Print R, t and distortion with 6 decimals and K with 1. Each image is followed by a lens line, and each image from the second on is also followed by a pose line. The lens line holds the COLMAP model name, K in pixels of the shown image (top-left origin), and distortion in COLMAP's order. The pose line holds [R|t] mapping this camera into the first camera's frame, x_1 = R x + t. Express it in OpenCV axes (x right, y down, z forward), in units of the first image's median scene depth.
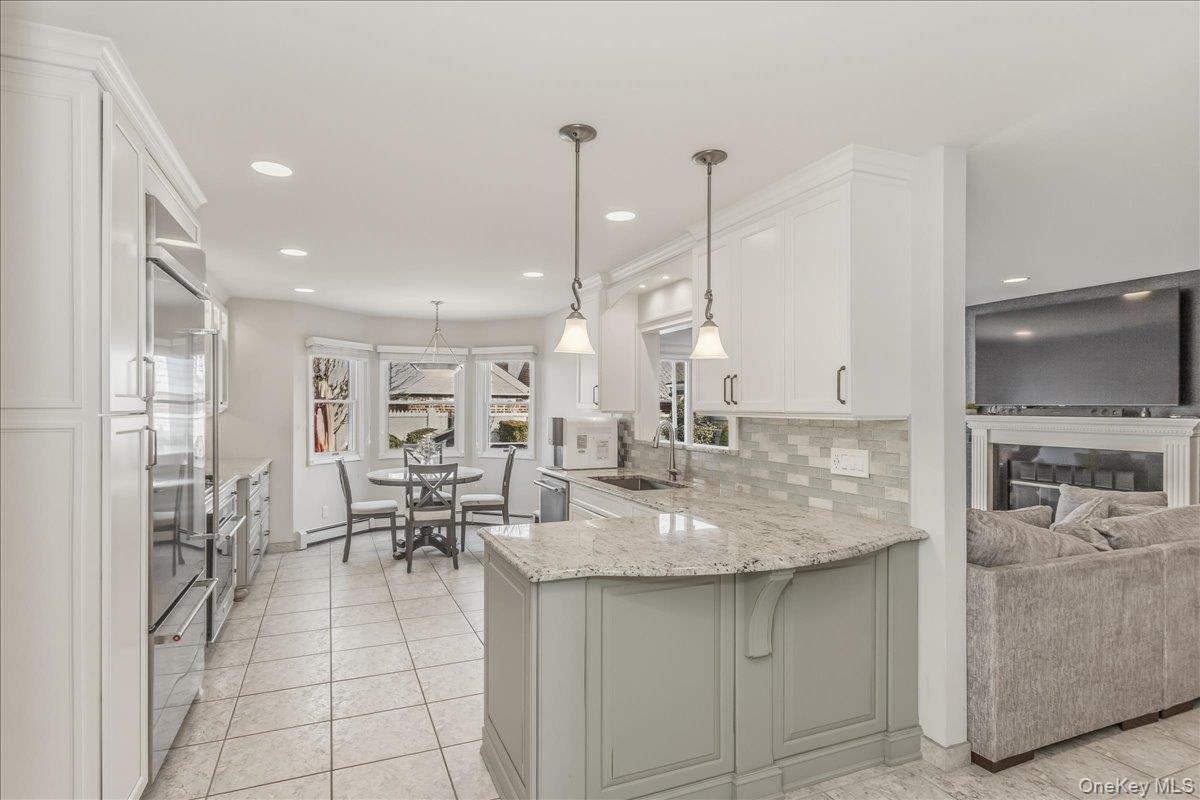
lens RADIAL K [[628.1, 0, 601.8], [0, 628.1, 418.1], [0, 0, 1]] dist [0.004799, 0.000018]
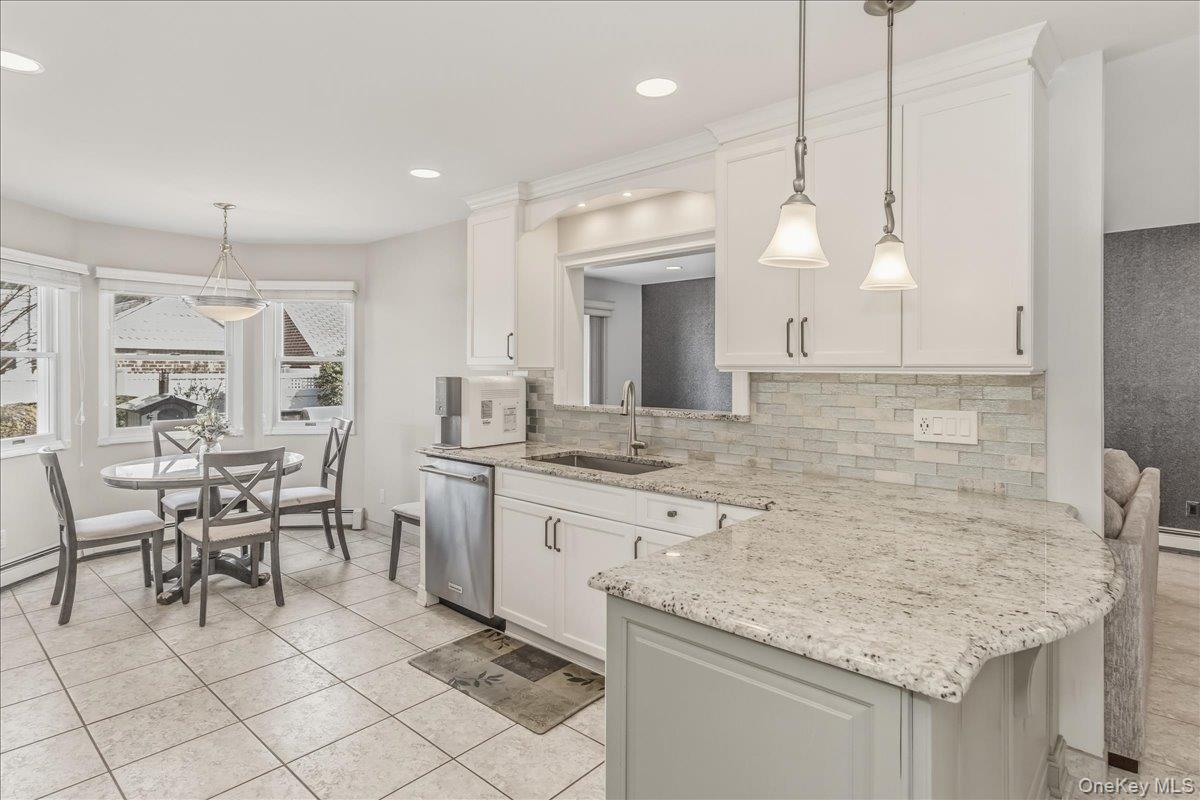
lens RADIAL K [[628.1, 0, 586.4], [0, 628.1, 374.7], [0, 0, 1]] dist [0.004799, 0.000018]
pose [[0.904513, -0.006140, 0.426403, -0.238918], [0.008856, 0.999951, -0.004387, 0.001119], [-0.426355, 0.007744, 0.904523, 0.278124]]
